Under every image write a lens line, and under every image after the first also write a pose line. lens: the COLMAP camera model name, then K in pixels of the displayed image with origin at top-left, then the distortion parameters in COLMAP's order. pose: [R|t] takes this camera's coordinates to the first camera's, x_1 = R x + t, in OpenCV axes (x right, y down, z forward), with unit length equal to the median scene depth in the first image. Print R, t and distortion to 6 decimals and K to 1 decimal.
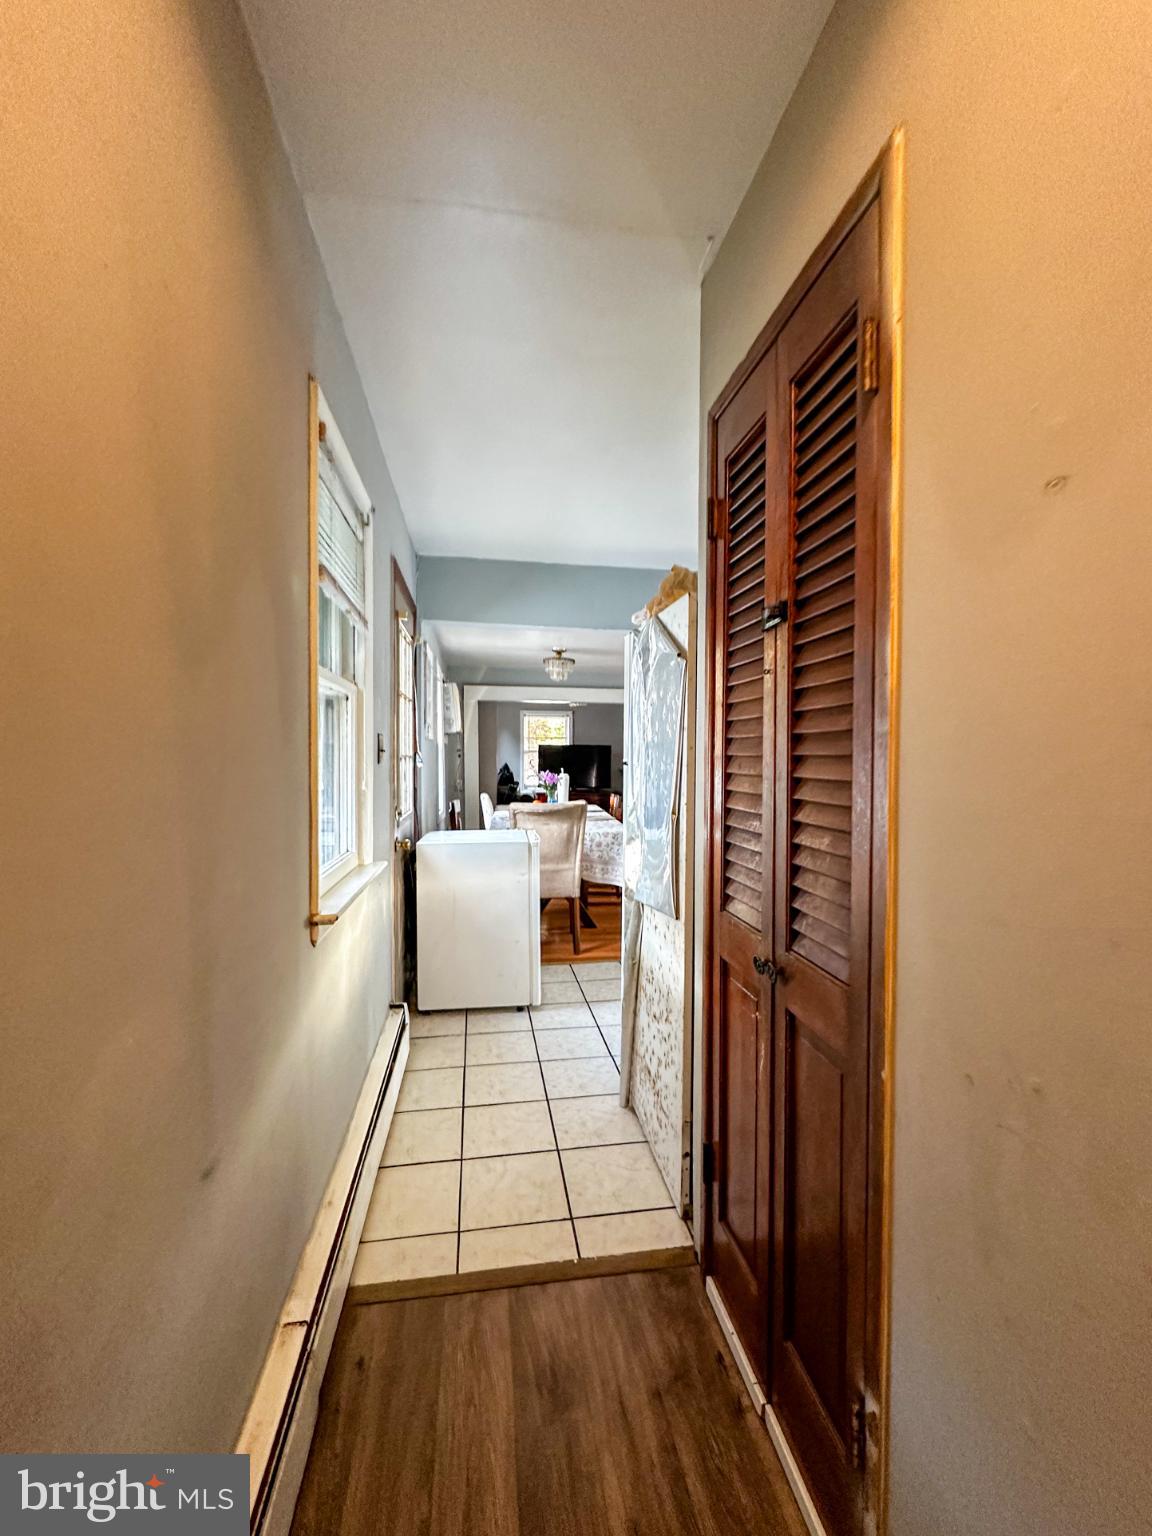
lens RADIAL K [[612.9, 0, 570.9], [0, 612.9, 767.1], [0, 0, 1]] dist [0.000144, 0.000010]
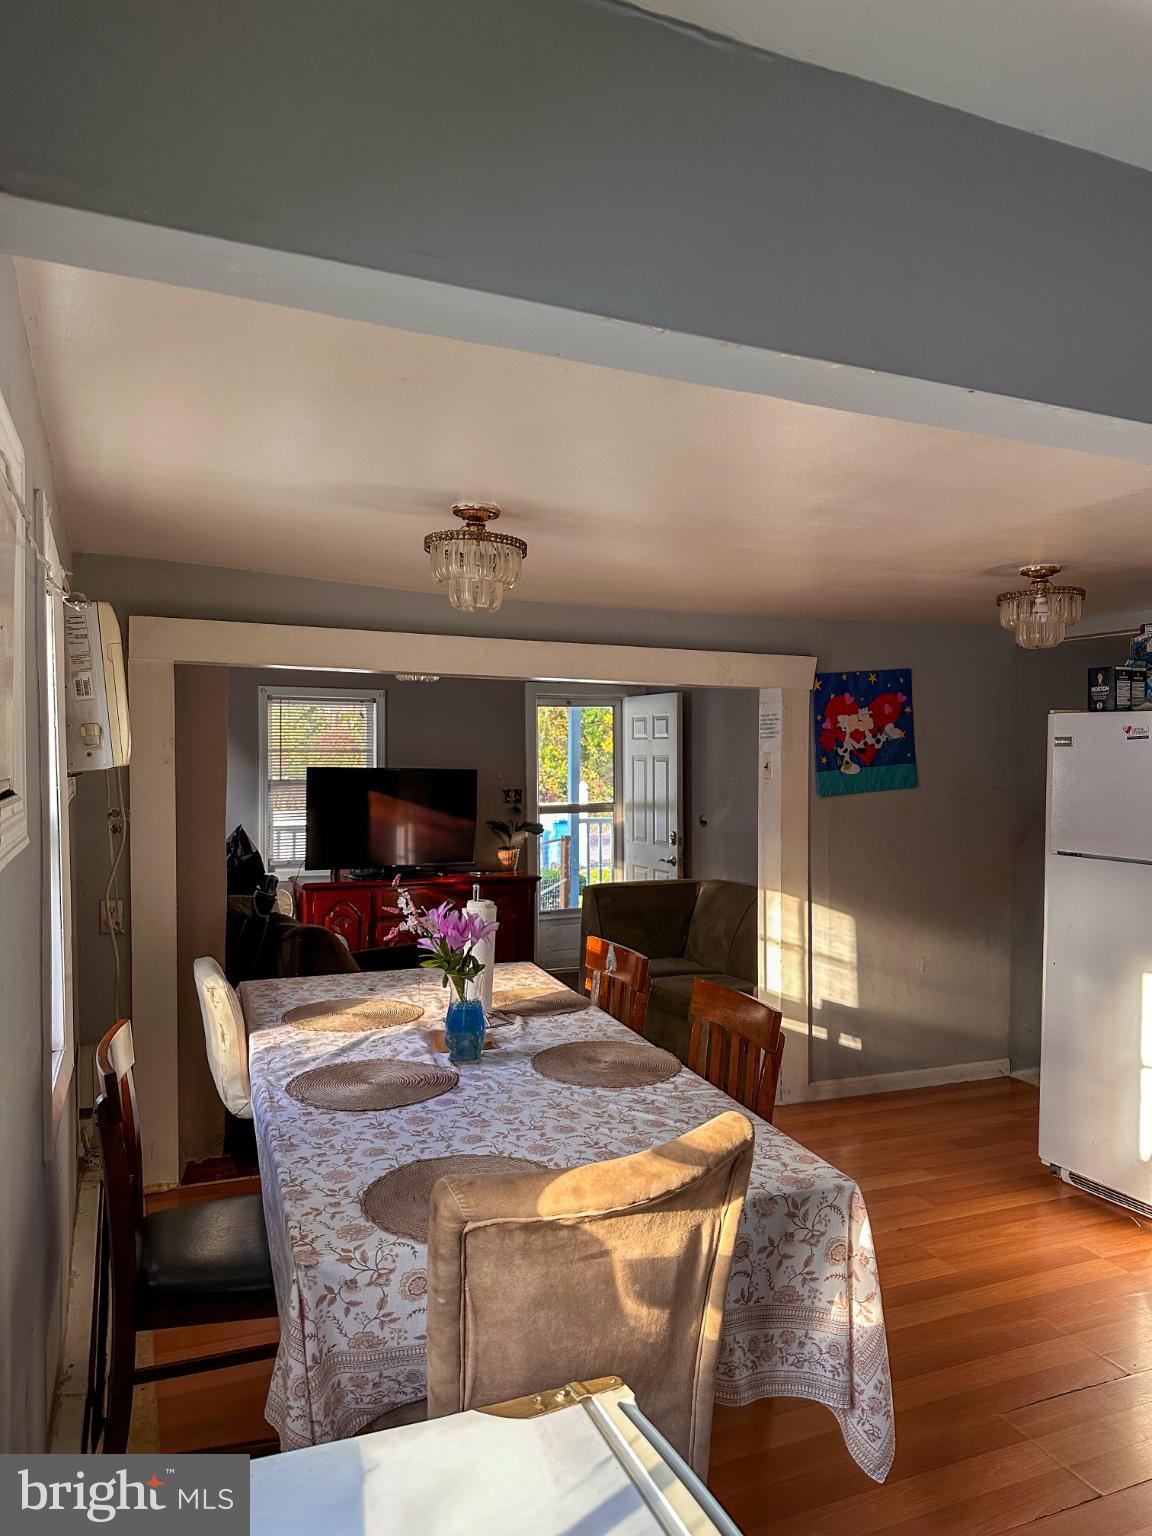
lens RADIAL K [[1062.7, 0, 579.6], [0, 1062.7, 769.7], [0, 0, 1]] dist [0.002839, -0.000478]
pose [[0.969316, 0.005316, 0.245762, -0.078582], [-0.002531, 0.999929, -0.011645, -0.042422], [-0.245807, 0.010665, 0.969260, 0.370856]]
